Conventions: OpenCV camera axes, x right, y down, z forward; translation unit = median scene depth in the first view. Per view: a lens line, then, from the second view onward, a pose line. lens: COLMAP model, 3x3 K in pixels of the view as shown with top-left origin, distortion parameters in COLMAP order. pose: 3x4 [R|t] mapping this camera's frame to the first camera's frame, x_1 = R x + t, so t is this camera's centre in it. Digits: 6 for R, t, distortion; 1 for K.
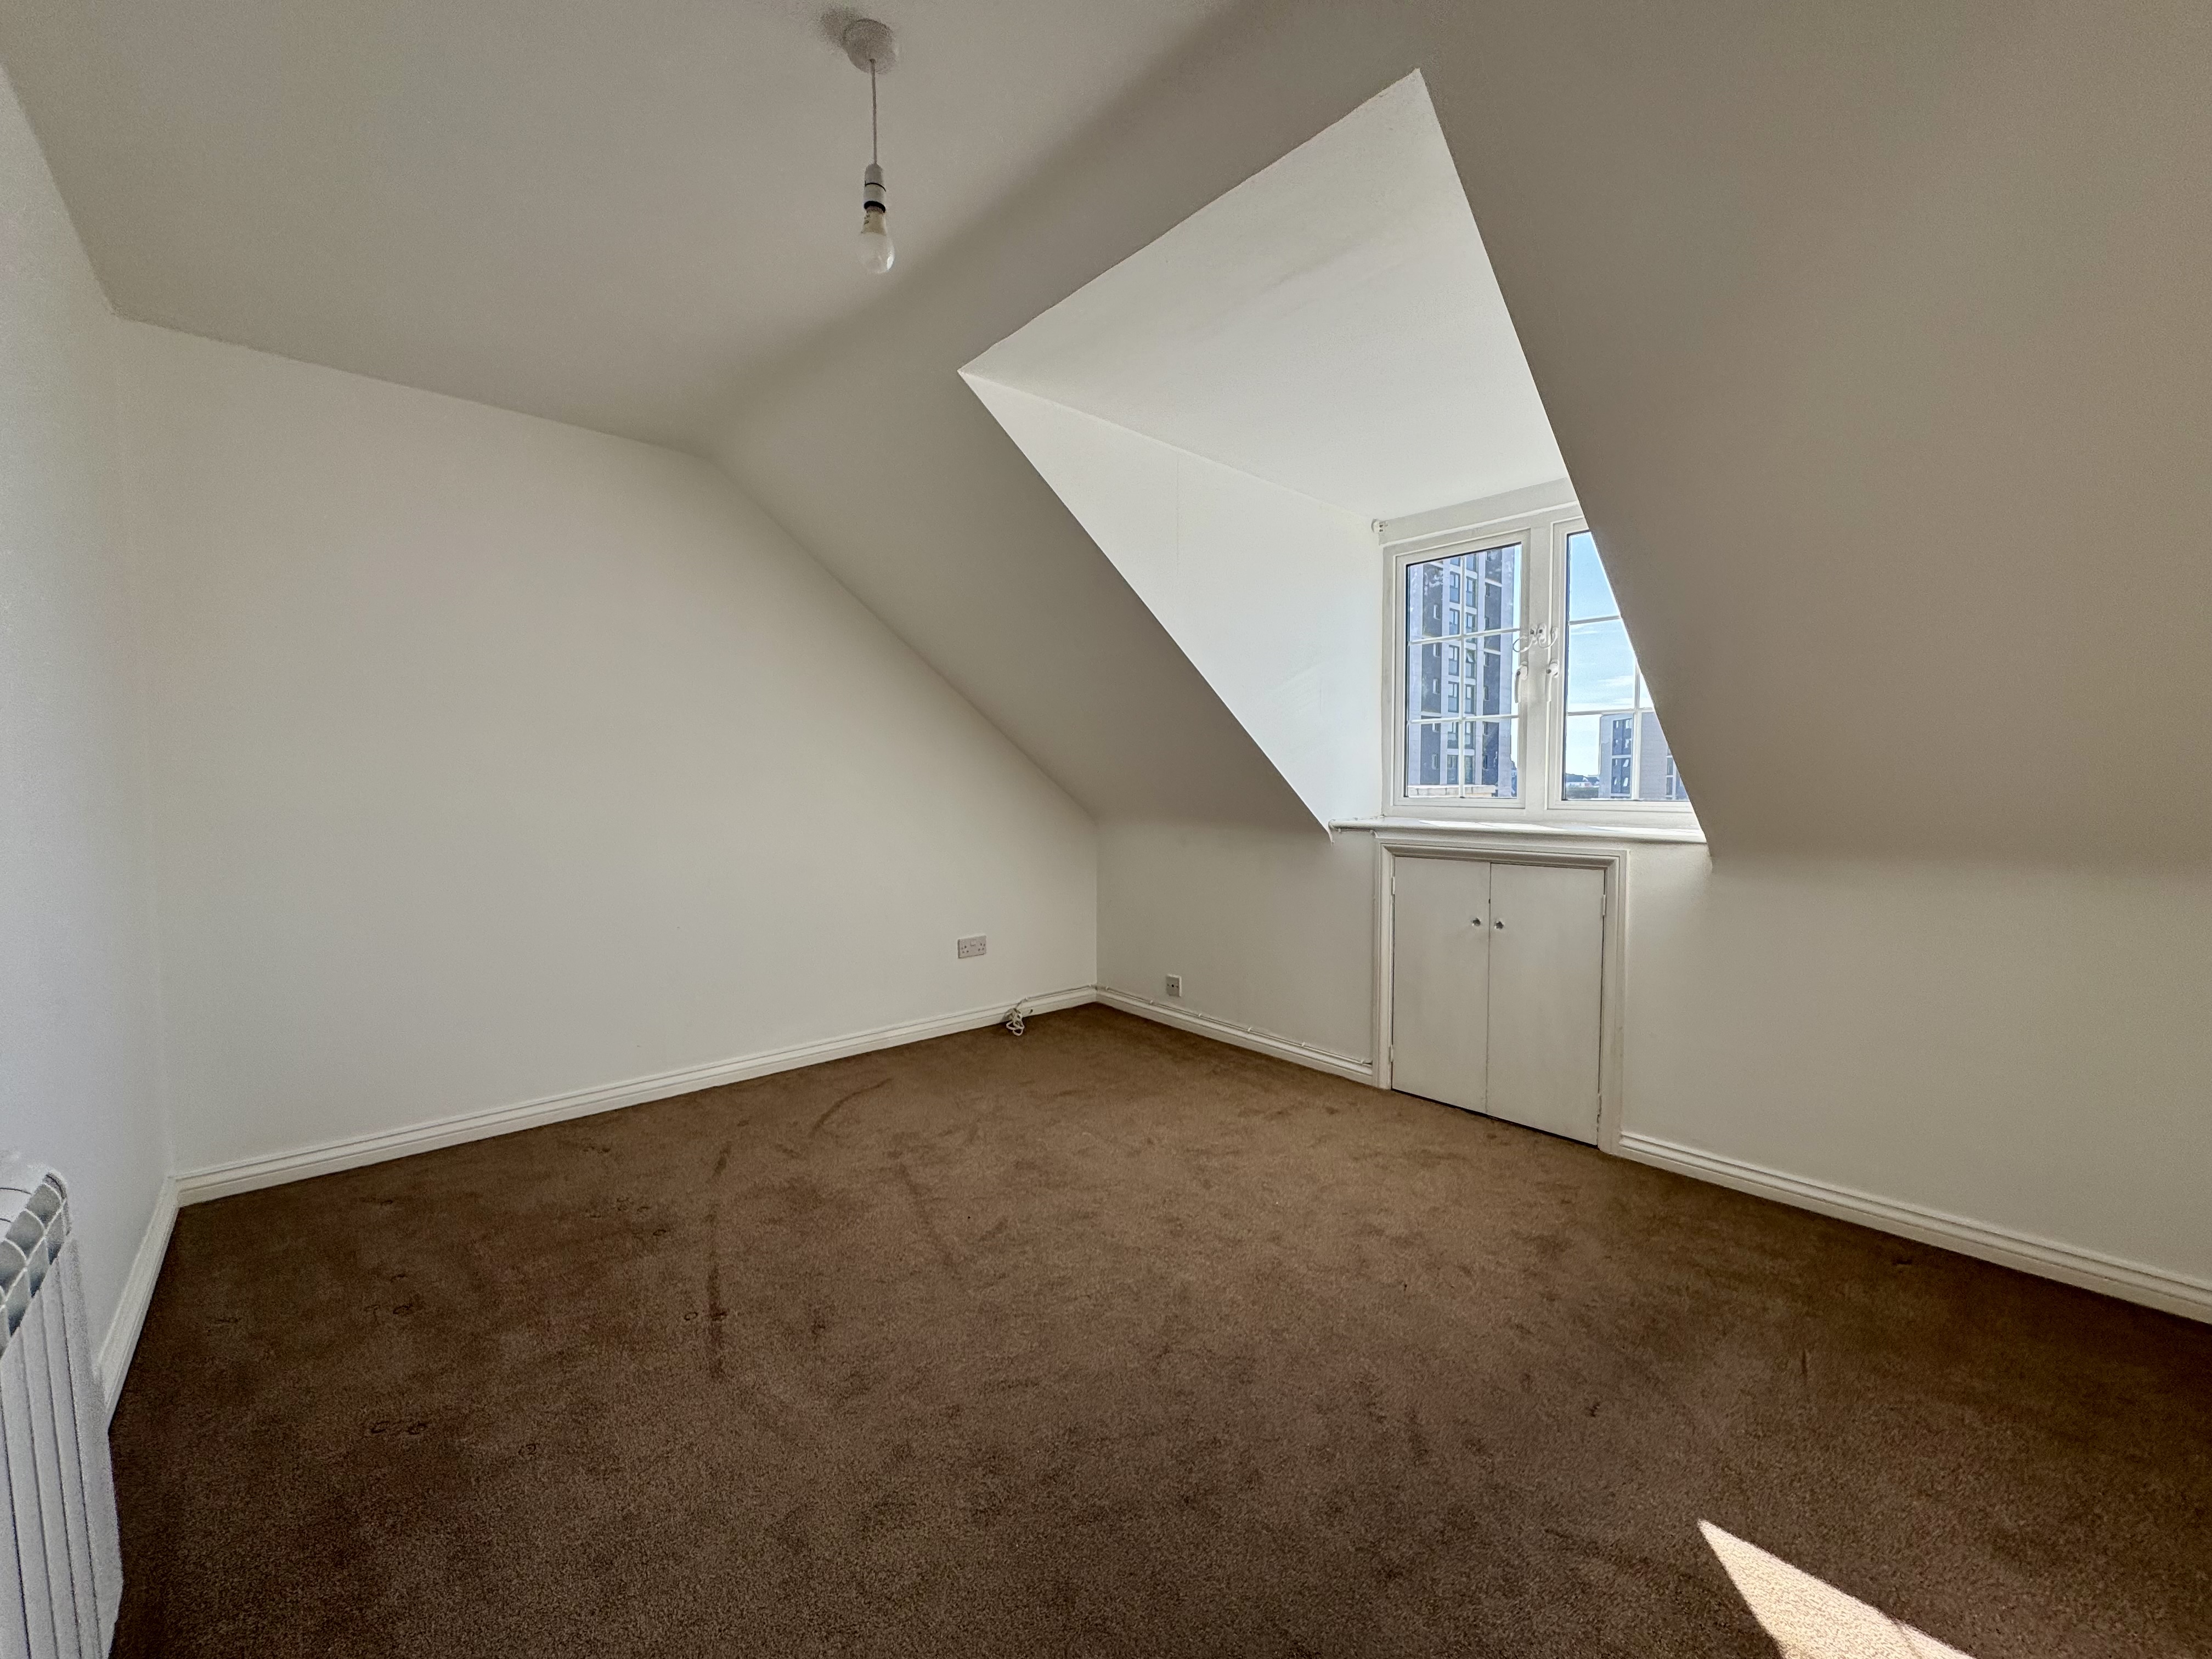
lens RADIAL K [[882.4, 0, 1106.0], [0, 882.4, 829.5], [0, 0, 1]] dist [-0.000226, -0.000627]
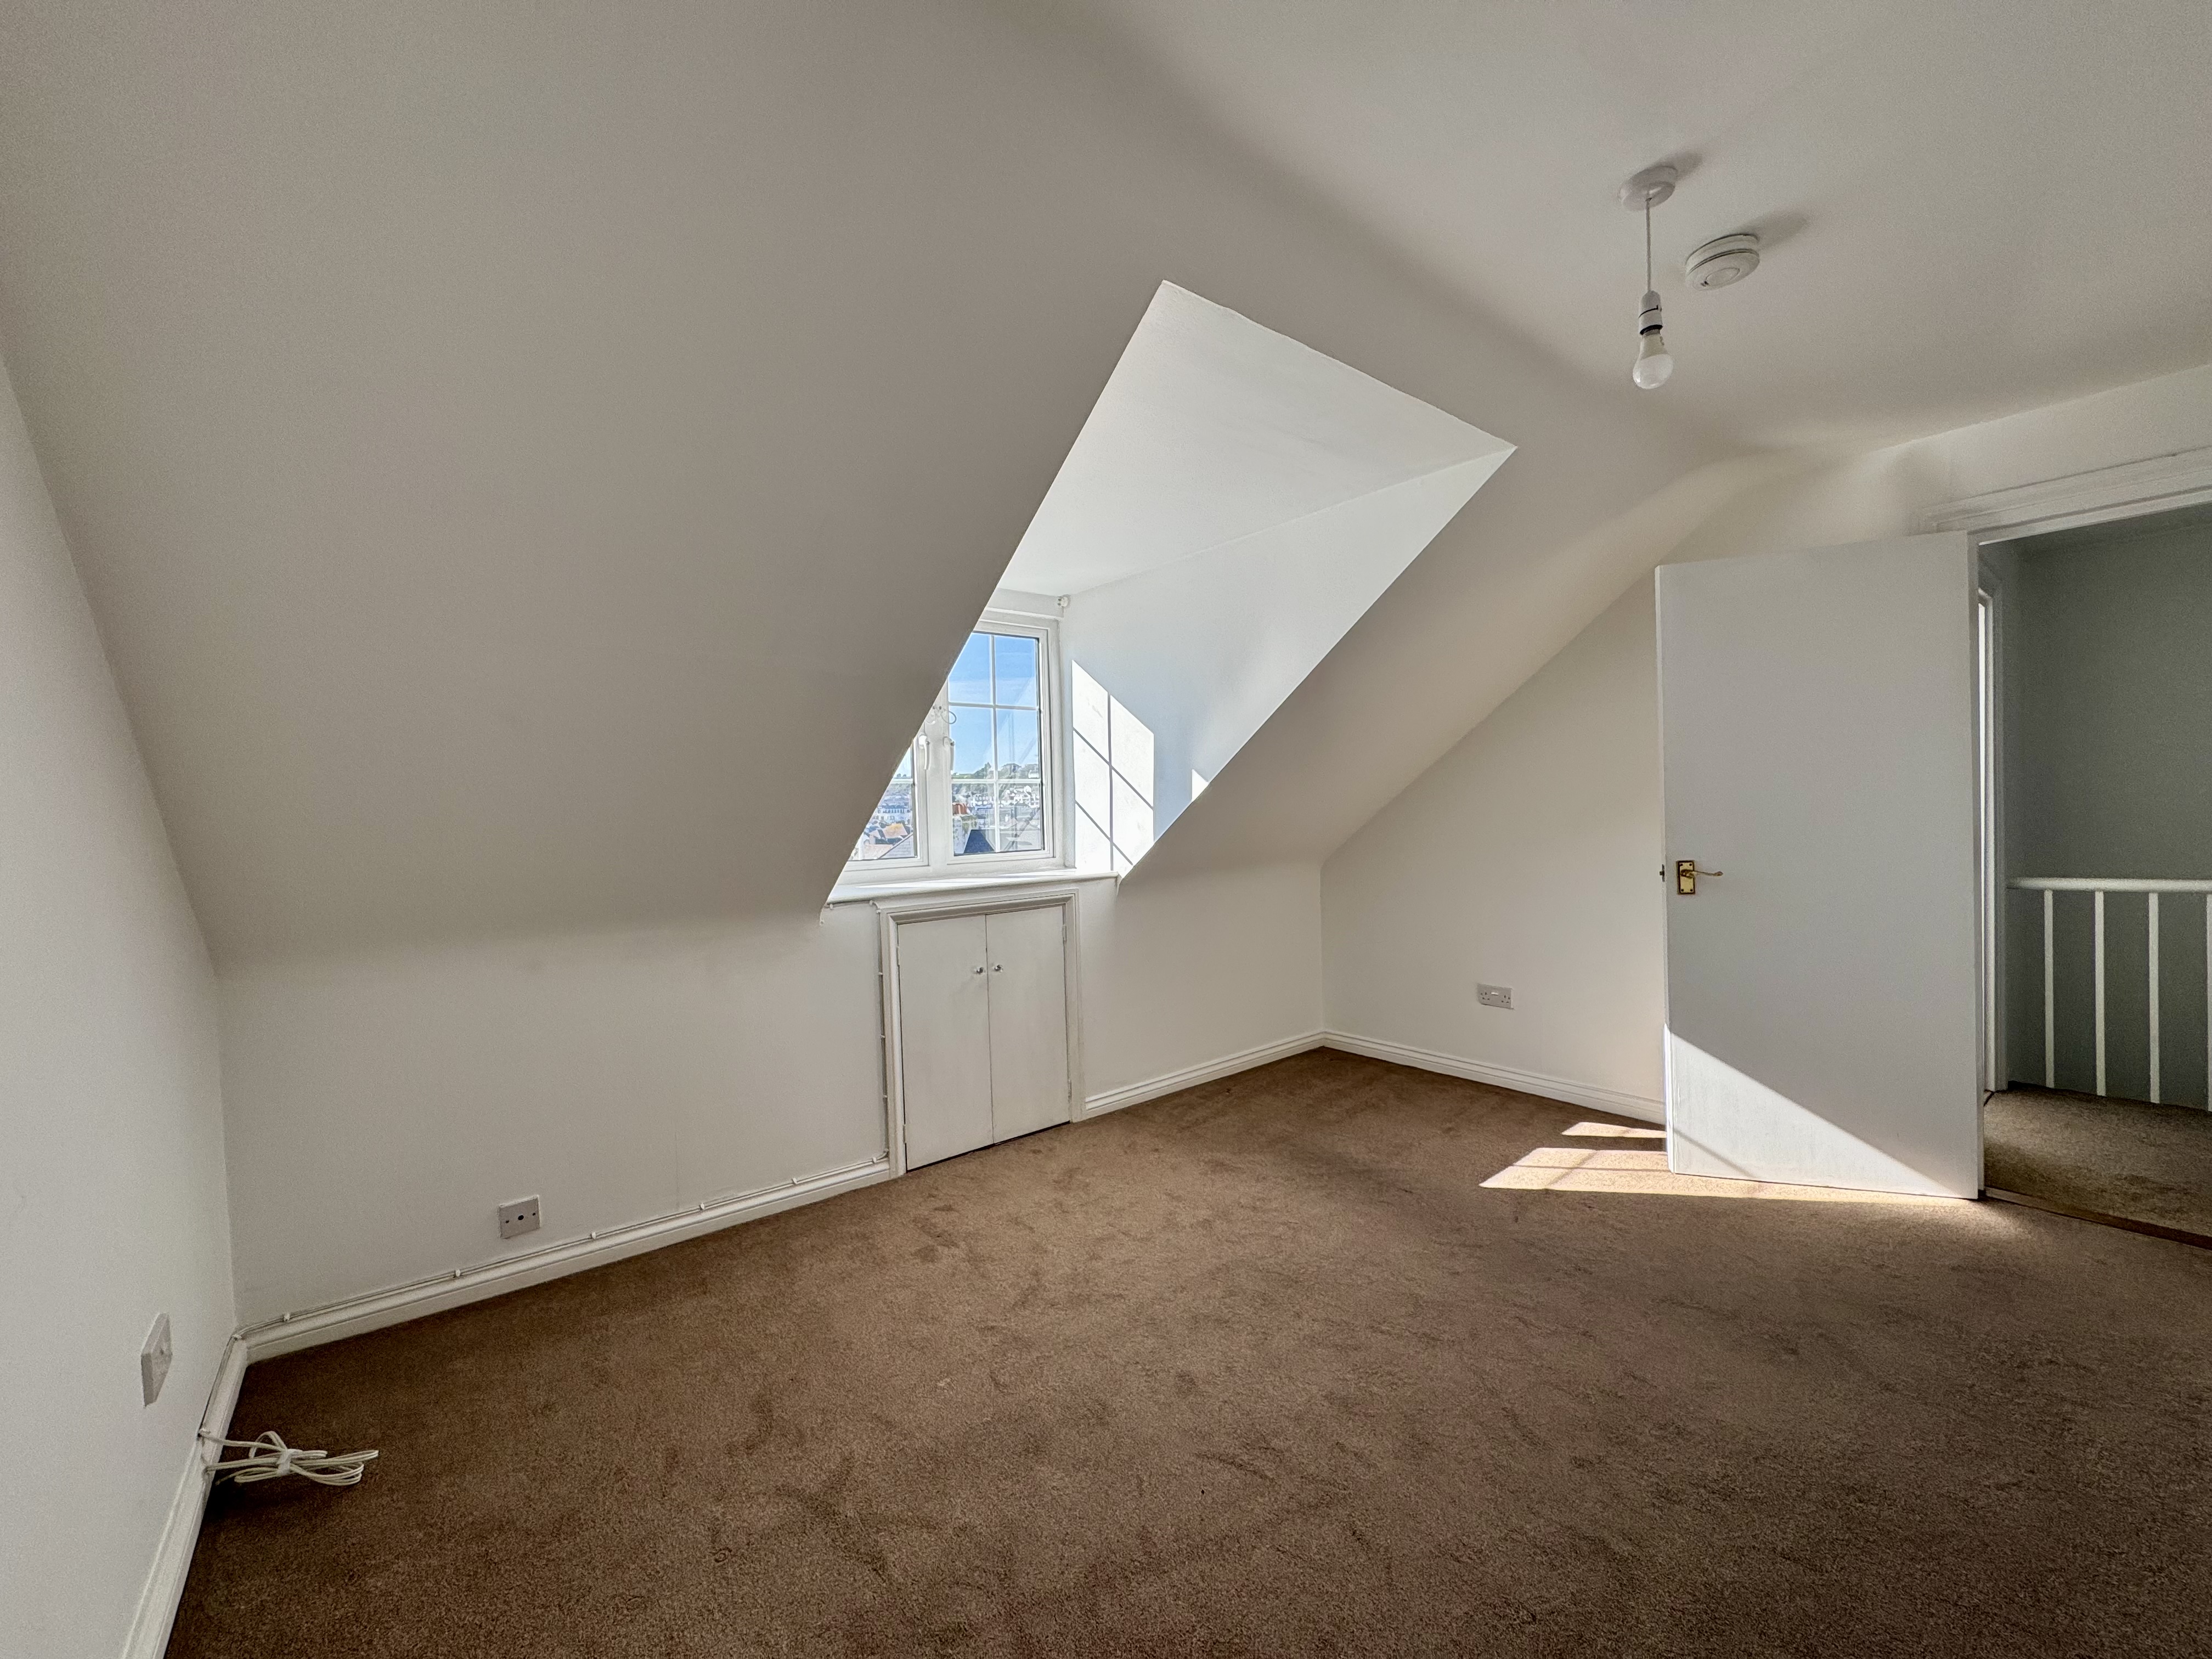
lens RADIAL K [[882.4, 0, 1106.0], [0, 882.4, 829.5], [0, 0, 1]] dist [-0.000226, -0.000627]
pose [[0.045331, -0.020650, 0.998759, -0.665323], [0.081303, 0.996546, 0.016914, -0.075783], [-0.995658, 0.080435, 0.046854, 0.794689]]
